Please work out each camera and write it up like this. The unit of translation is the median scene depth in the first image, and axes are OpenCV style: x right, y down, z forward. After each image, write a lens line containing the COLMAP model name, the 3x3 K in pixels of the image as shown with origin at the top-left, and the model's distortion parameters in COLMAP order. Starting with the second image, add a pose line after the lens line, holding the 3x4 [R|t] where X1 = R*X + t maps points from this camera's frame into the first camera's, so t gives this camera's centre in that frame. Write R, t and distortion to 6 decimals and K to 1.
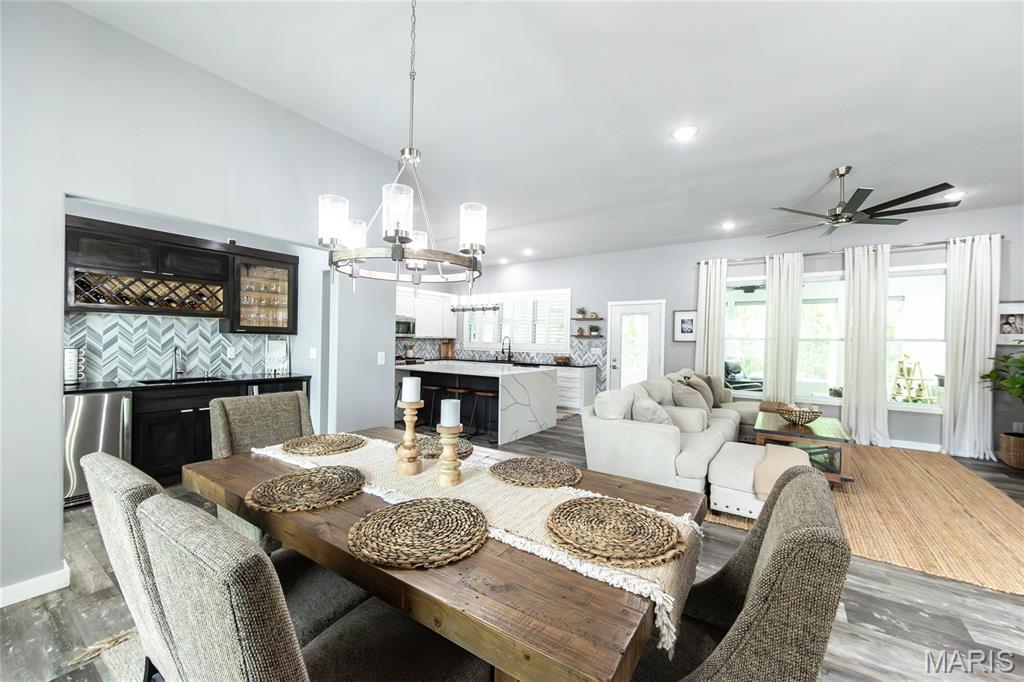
lens RADIAL K [[401.9, 0, 513.9], [0, 401.9, 342.3], [0, 0, 1]] dist [-0.006315, 0.000279]
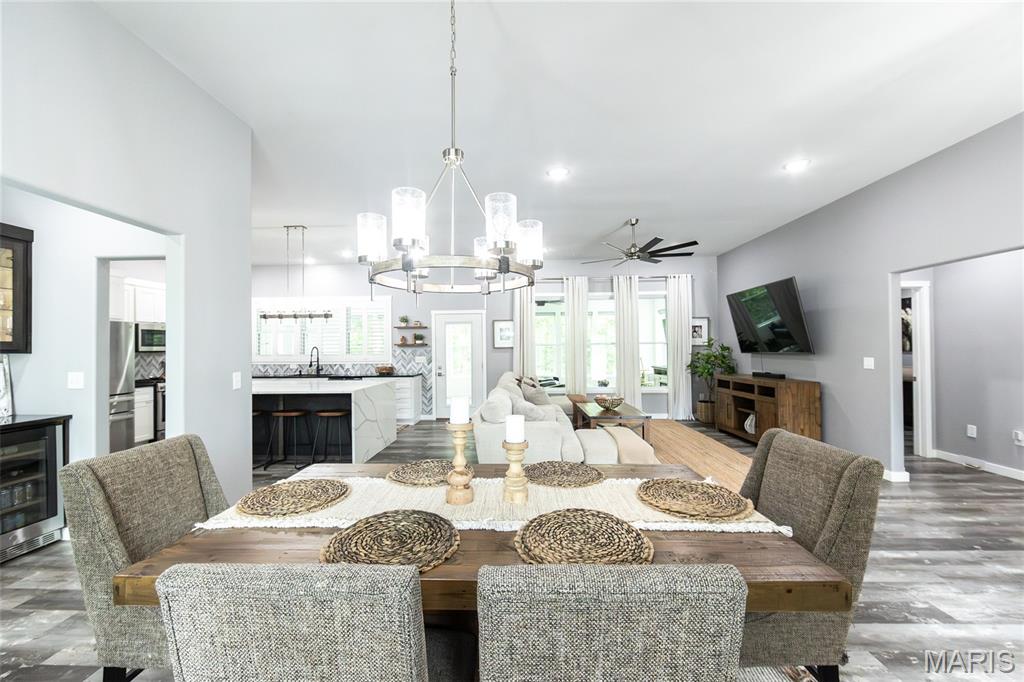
lens RADIAL K [[401.9, 0, 512.9], [0, 401.9, 341.8], [0, 0, 1]] dist [-0.006315, 0.000279]
pose [[0.843234, -0.017002, 0.537278, -0.192600], [0.026924, 0.999581, -0.010625, -0.007519], [-0.536872, 0.023425, 0.843338, 0.046282]]
